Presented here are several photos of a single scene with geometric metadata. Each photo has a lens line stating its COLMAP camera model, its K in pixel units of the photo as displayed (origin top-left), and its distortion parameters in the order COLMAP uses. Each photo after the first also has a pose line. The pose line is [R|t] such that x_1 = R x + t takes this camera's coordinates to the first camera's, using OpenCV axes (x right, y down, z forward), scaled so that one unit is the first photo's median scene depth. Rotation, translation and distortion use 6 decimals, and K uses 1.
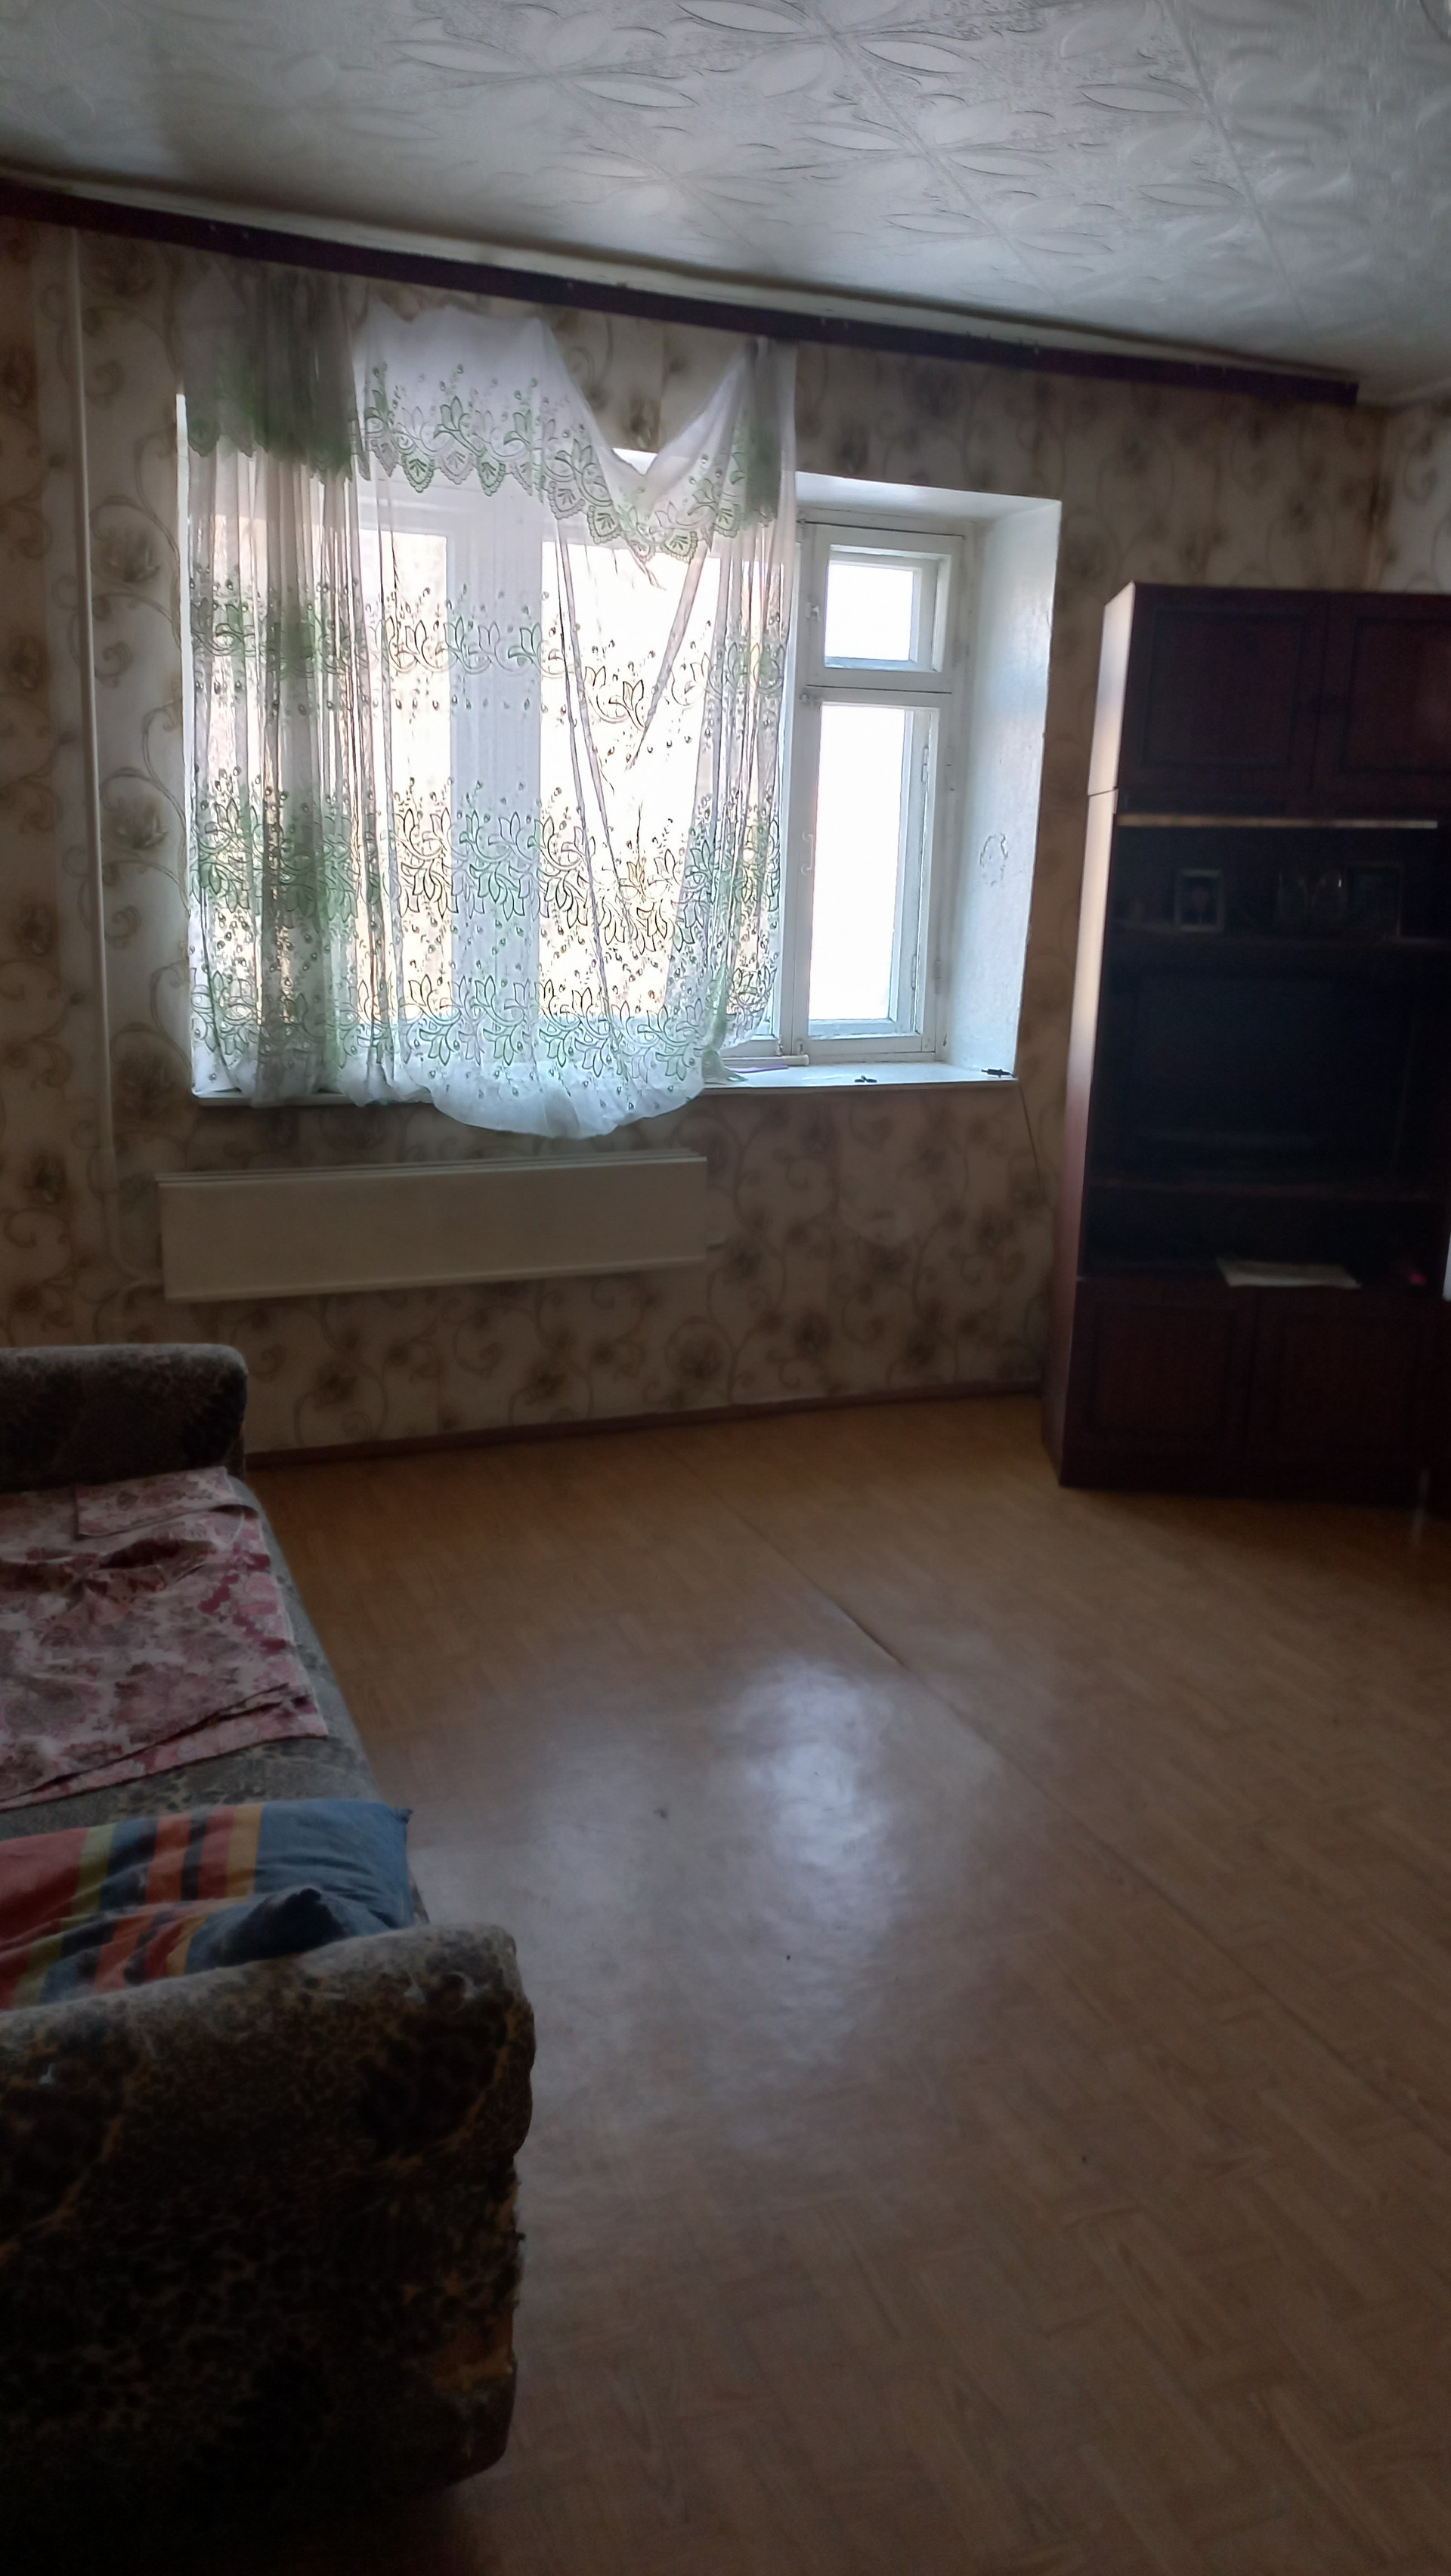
lens RADIAL K [[1850.7, 0, 713.7], [0, 1850.7, 1264.8], [0, 0, 1]] dist [0.056953, -0.040880]
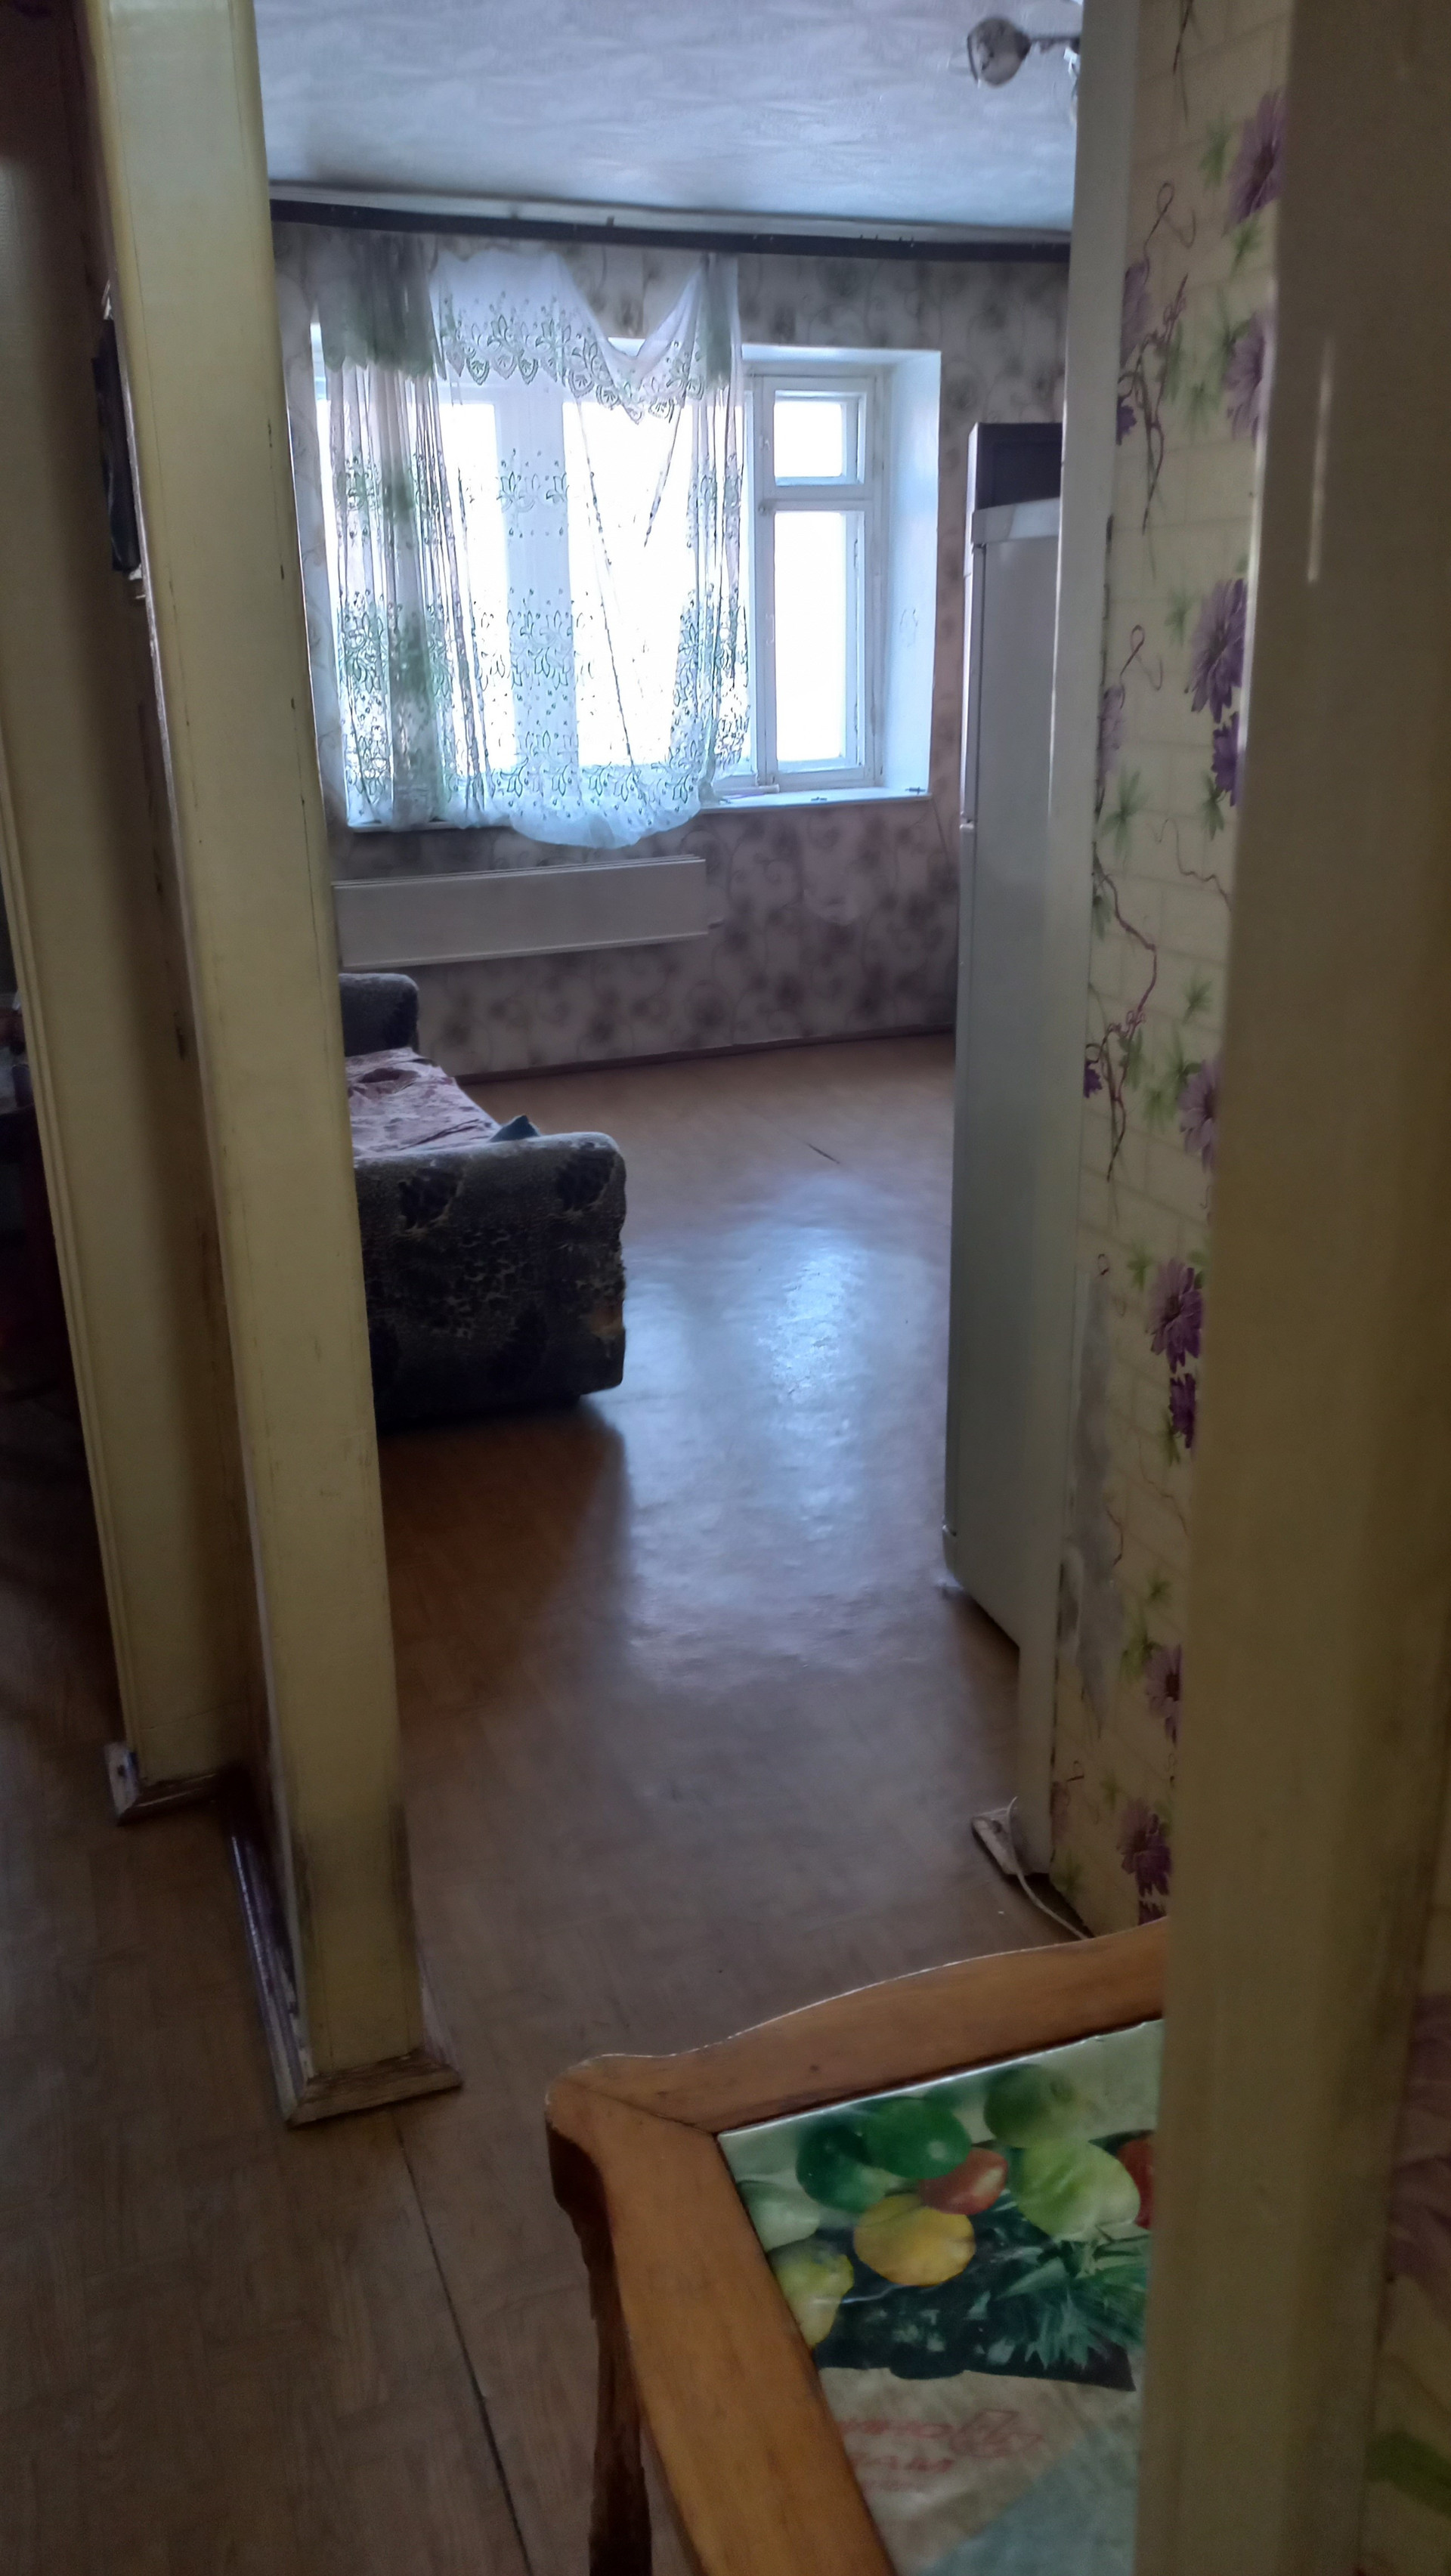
lens RADIAL K [[1850.7, 0, 749.2], [0, 1850.7, 1303.7], [0, 0, 1]] dist [0.056953, -0.040880]
pose [[0.998874, -0.047076, -0.005955, 0.024352], [0.047451, 0.990384, 0.129957, 0.105534], [-0.000220, -0.130094, 0.991502, -0.496029]]
